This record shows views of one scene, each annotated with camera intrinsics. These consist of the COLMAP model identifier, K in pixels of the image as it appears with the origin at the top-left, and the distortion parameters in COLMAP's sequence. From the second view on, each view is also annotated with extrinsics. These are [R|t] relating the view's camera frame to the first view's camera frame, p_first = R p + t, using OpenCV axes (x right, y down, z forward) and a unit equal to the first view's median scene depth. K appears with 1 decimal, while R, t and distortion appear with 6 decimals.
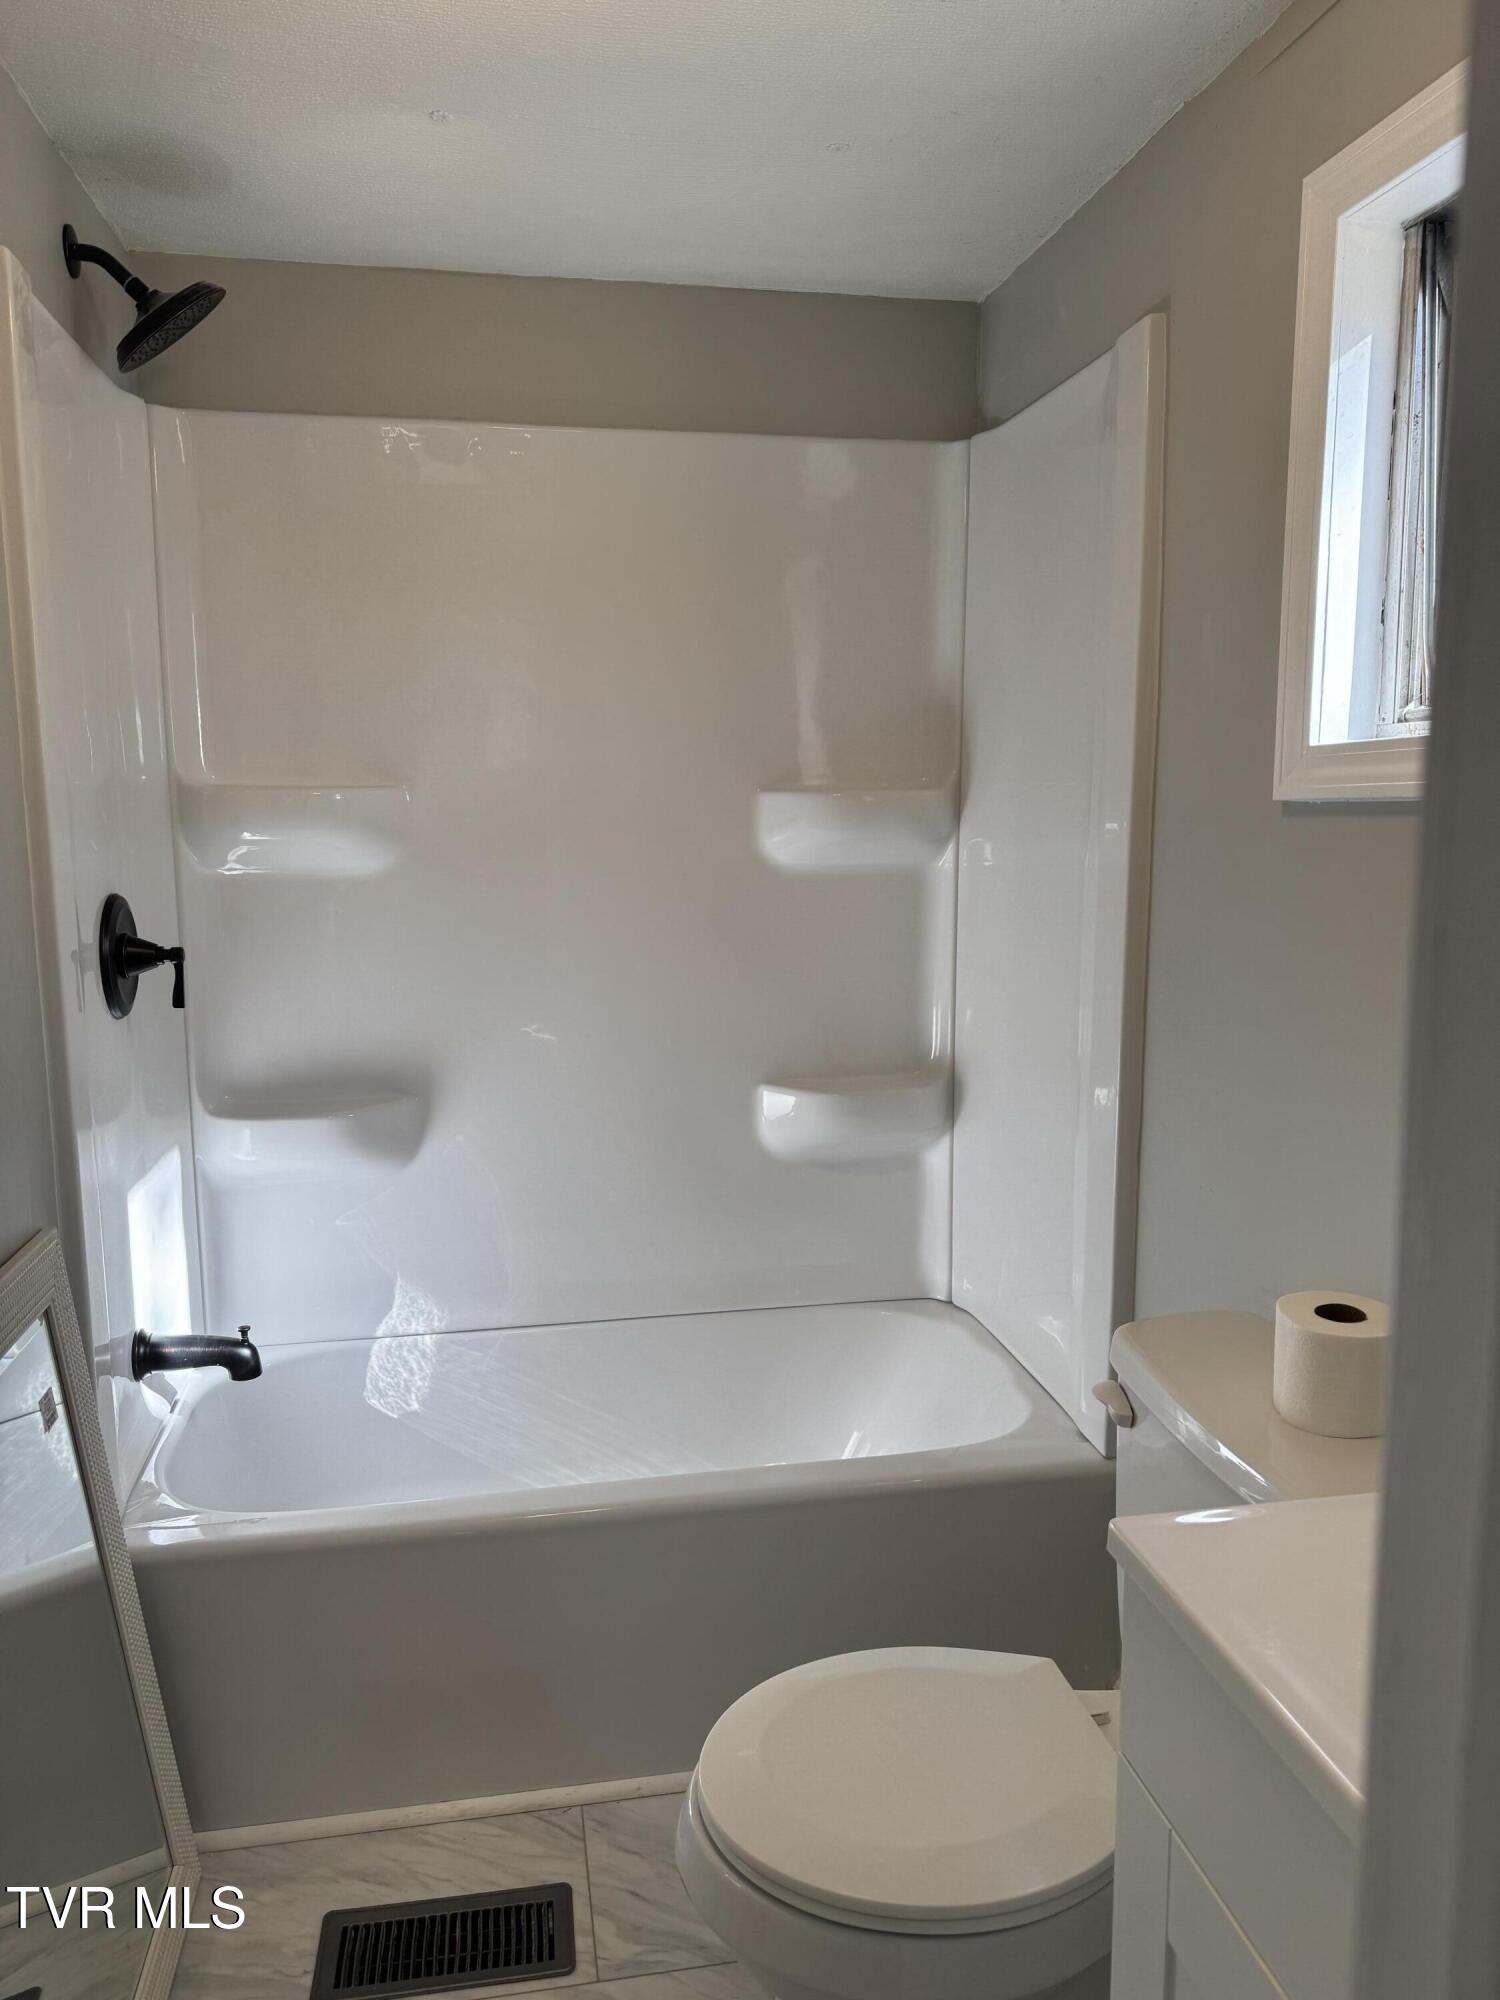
lens RADIAL K [[1411.4, 0, 745.2], [0, 1411.4, 990.6], [0, 0, 1]] dist [0.050531, -0.067903]
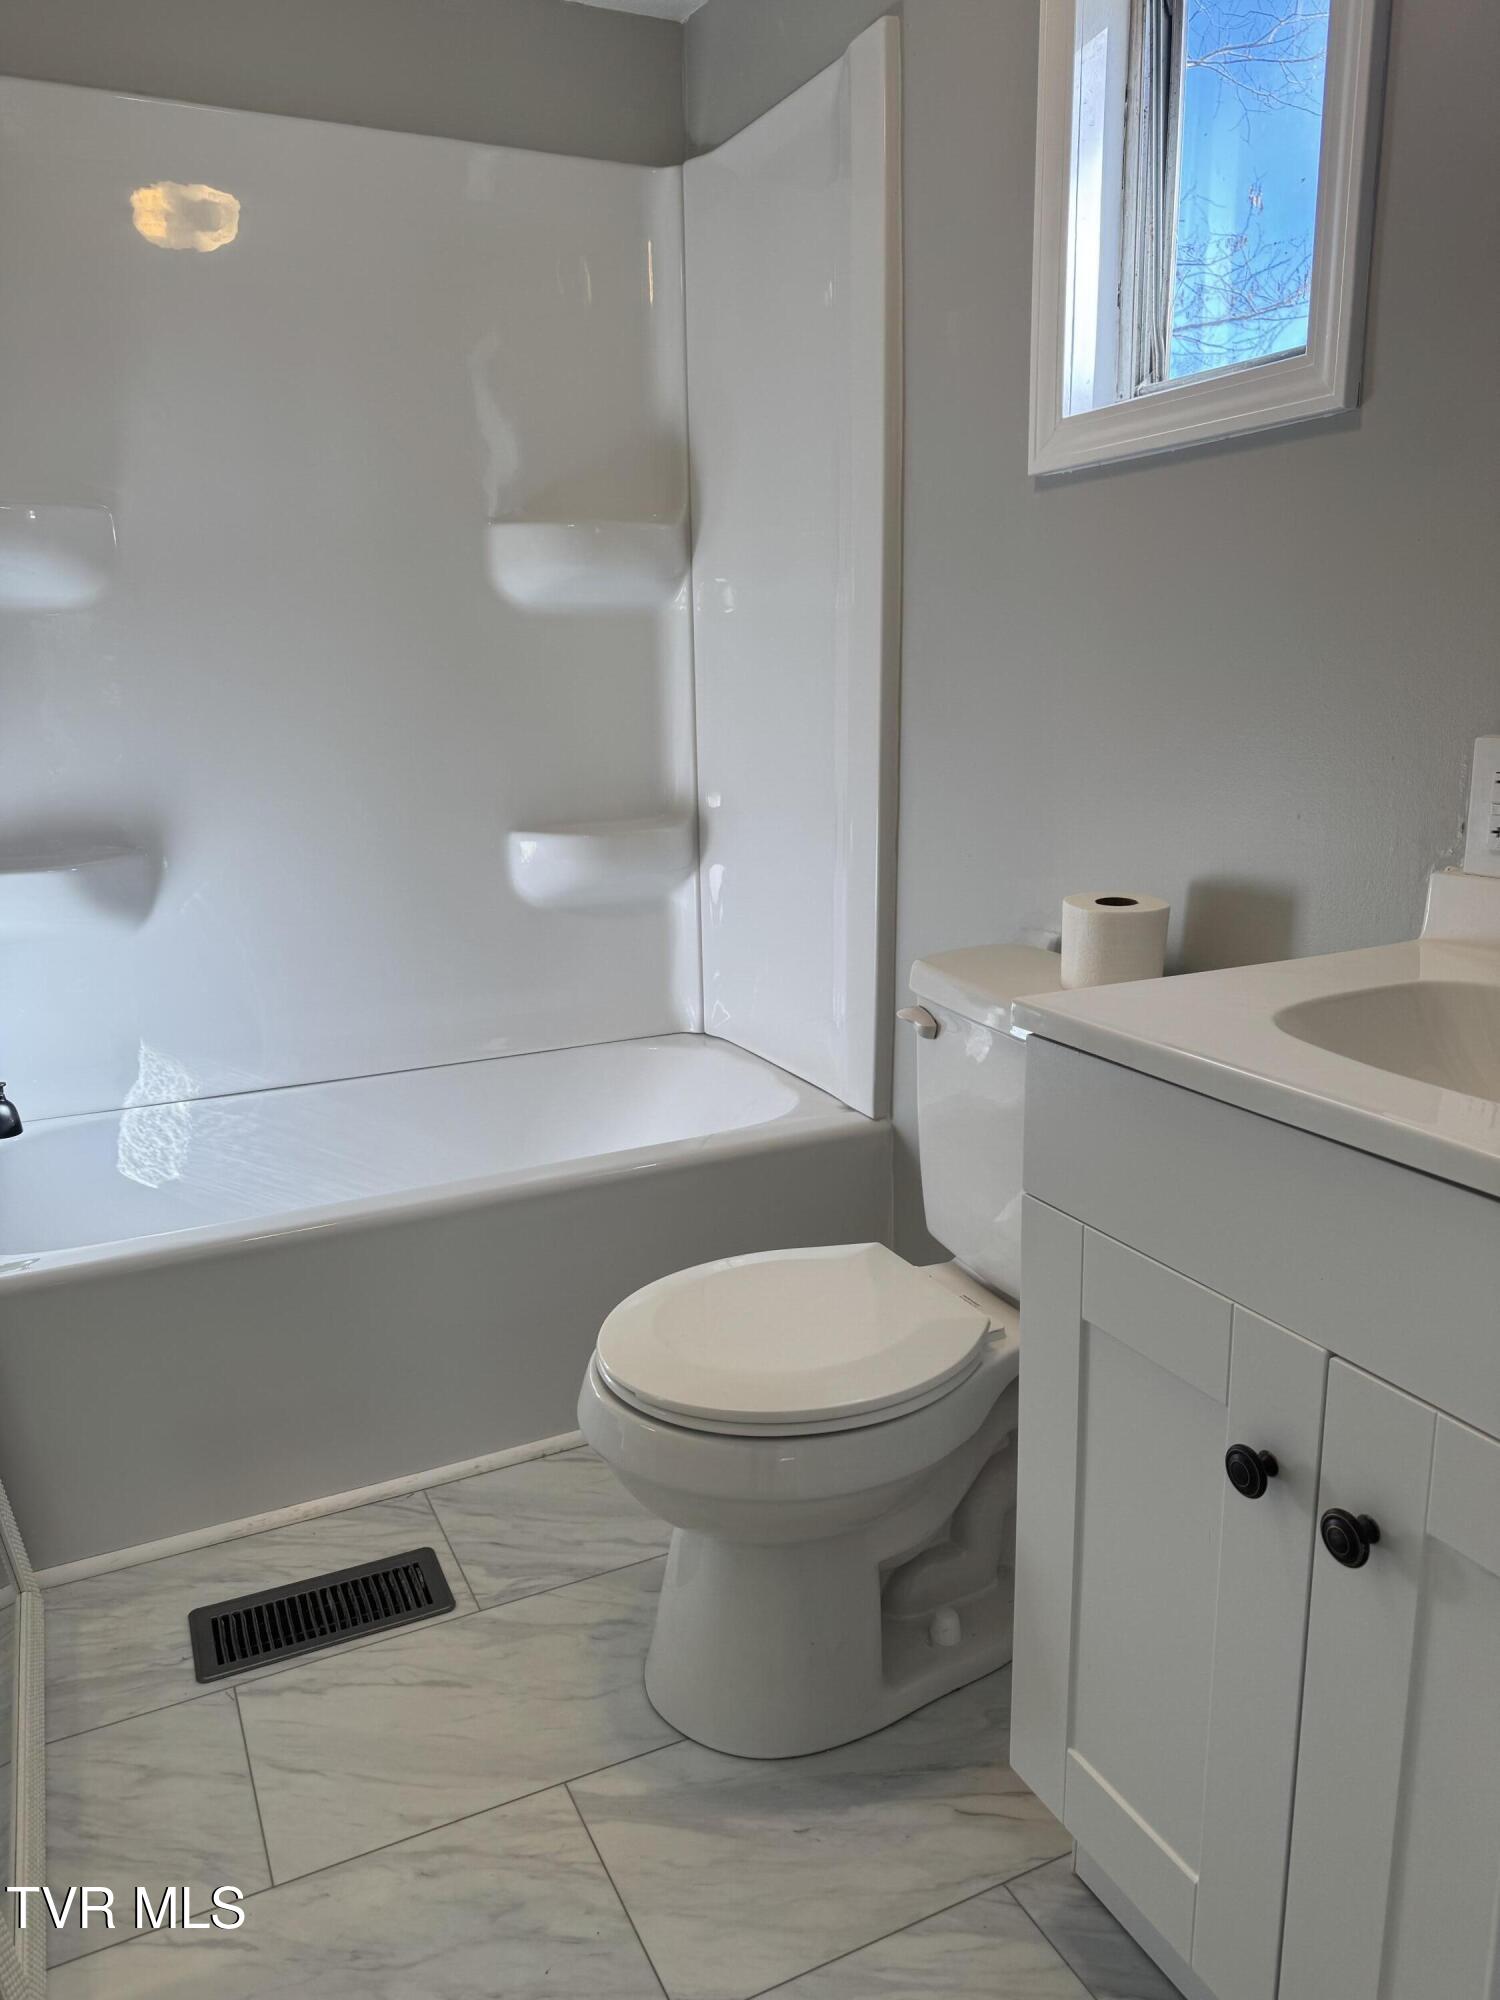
lens RADIAL K [[1411.4, 0, 781.2], [0, 1411.4, 987.7], [0, 0, 1]] dist [0.050531, -0.067903]
pose [[0.958430, -0.075423, 0.275179, -0.117733], [0.049512, 0.993762, 0.099931, 0.113146], [-0.281000, -0.082152, 0.956185, -0.031283]]
